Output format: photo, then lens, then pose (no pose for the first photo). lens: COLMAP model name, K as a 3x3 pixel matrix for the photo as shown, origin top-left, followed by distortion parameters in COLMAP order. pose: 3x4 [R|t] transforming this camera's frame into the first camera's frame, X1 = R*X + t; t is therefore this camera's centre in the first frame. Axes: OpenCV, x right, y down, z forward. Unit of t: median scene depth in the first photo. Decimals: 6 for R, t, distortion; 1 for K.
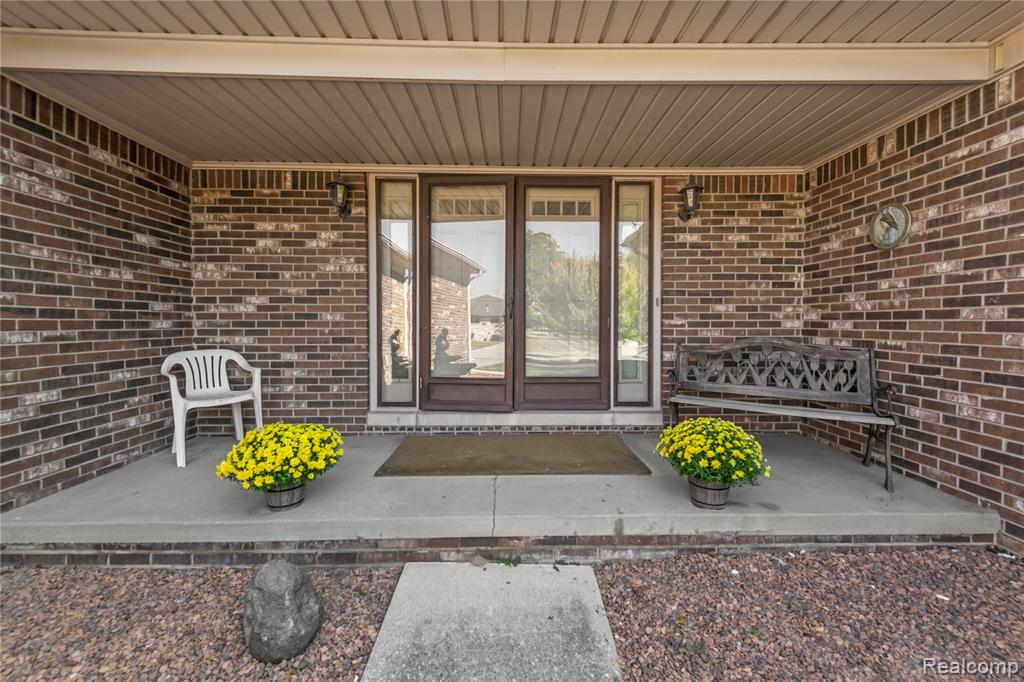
lens RADIAL K [[412.2, 0, 515.2], [0, 412.2, 337.9], [0, 0, 1]] dist [0.004767, 0.000028]
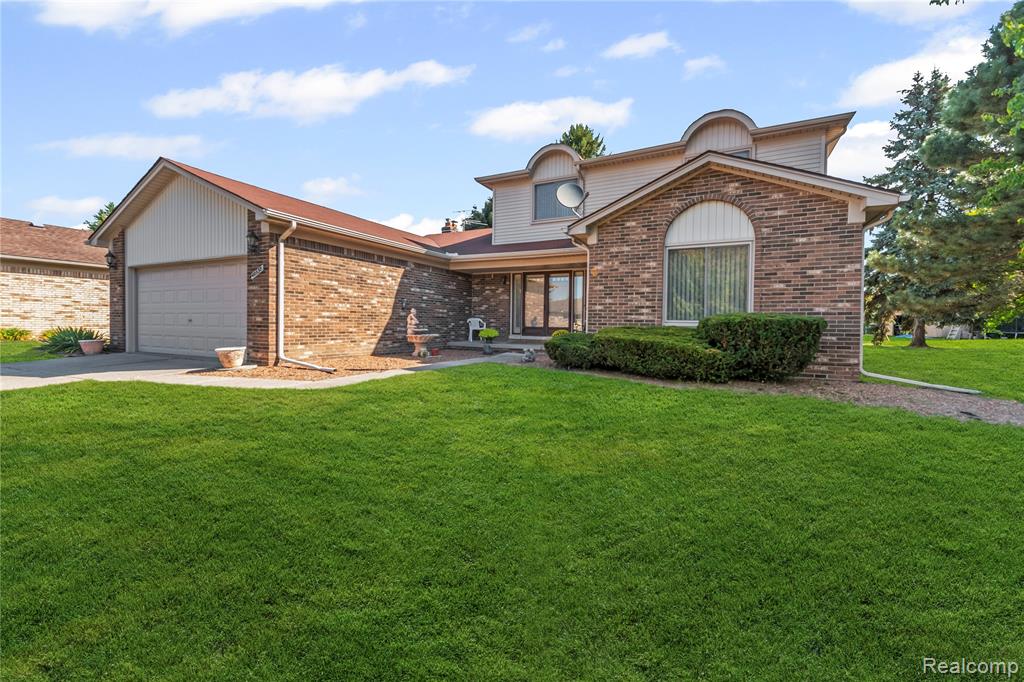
lens RADIAL K [[412.2, 0, 512.2], [0, 412.2, 339.7], [0, 0, 1]] dist [0.004767, 0.000028]
pose [[0.879872, 0.025715, -0.474515, 1.562427], [-0.024518, 0.999661, 0.008711, 0.198738], [0.474578, 0.003970, 0.880204, -2.476853]]
